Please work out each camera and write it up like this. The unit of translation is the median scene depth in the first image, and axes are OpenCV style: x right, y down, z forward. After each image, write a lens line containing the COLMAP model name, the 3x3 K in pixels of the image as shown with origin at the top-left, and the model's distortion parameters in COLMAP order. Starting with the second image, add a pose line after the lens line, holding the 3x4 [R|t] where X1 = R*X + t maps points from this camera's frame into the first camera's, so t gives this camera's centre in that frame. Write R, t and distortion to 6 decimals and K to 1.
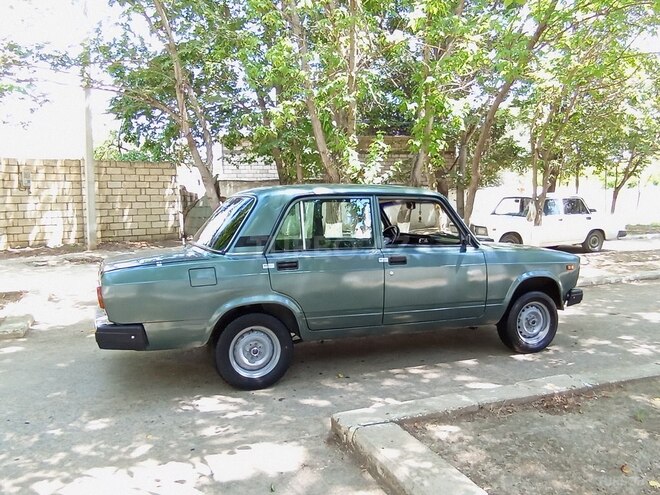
lens RADIAL K [[514.2, 0, 330.0], [0, 514.2, 265.5], [0, 0, 1]] dist [-0.008855, -0.001235]
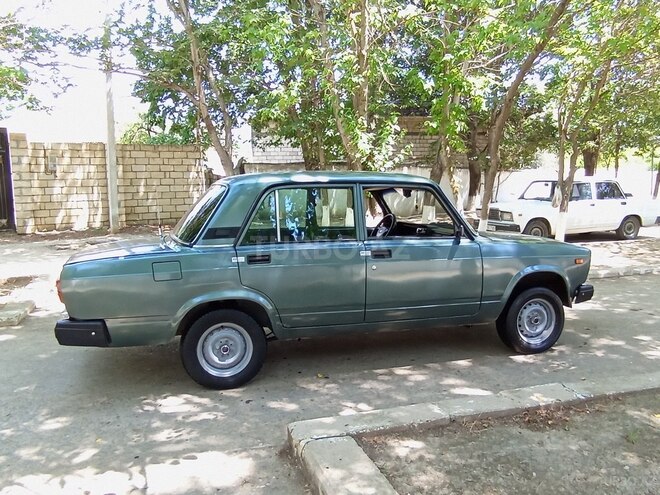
lens RADIAL K [[514.2, 0, 330.0], [0, 514.2, 265.5], [0, 0, 1]] dist [-0.008855, -0.001235]
pose [[0.997647, 0.010338, -0.067772, 0.093842], [-0.008014, 0.999373, 0.034480, -0.018416], [0.068086, -0.033855, 0.997105, 0.061912]]
